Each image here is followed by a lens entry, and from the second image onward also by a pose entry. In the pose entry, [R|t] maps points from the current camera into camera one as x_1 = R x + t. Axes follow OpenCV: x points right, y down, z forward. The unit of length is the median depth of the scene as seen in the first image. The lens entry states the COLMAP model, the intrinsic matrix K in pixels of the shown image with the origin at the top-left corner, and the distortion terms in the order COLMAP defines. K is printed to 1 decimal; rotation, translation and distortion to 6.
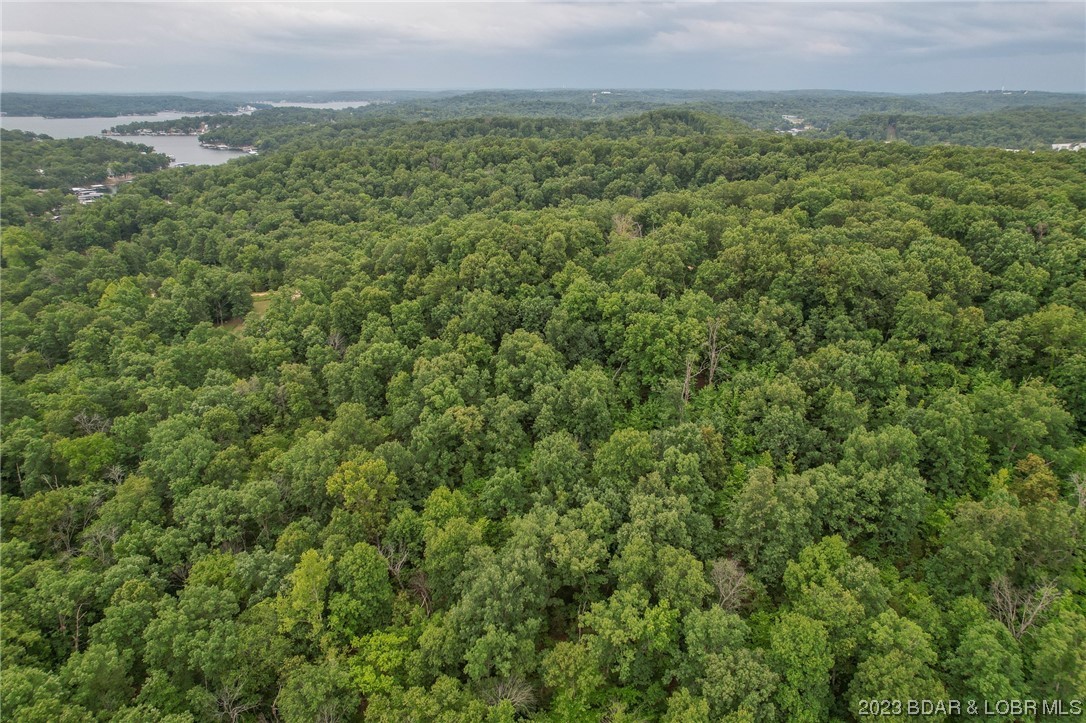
lens RADIAL K [[698.4, 0, 550.5], [0, 698.4, 362.8], [0, 0, 1]] dist [-0.085168, 0.077336]
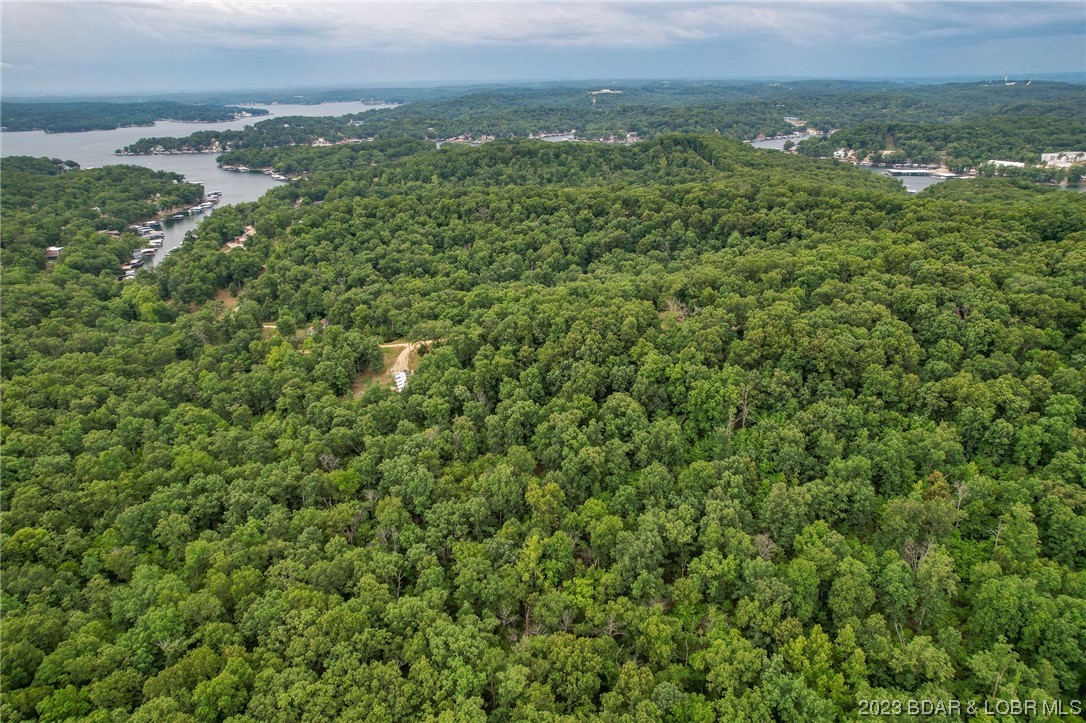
lens RADIAL K [[730.4, 0, 547.2], [0, 730.4, 351.1], [0, 0, 1]] dist [-0.048881, 0.011663]
pose [[0.999729, -0.023286, 0.000173, -0.173322], [0.023286, 0.999647, -0.012788, -0.107920], [0.000124, 0.012789, 0.999918, -0.528733]]
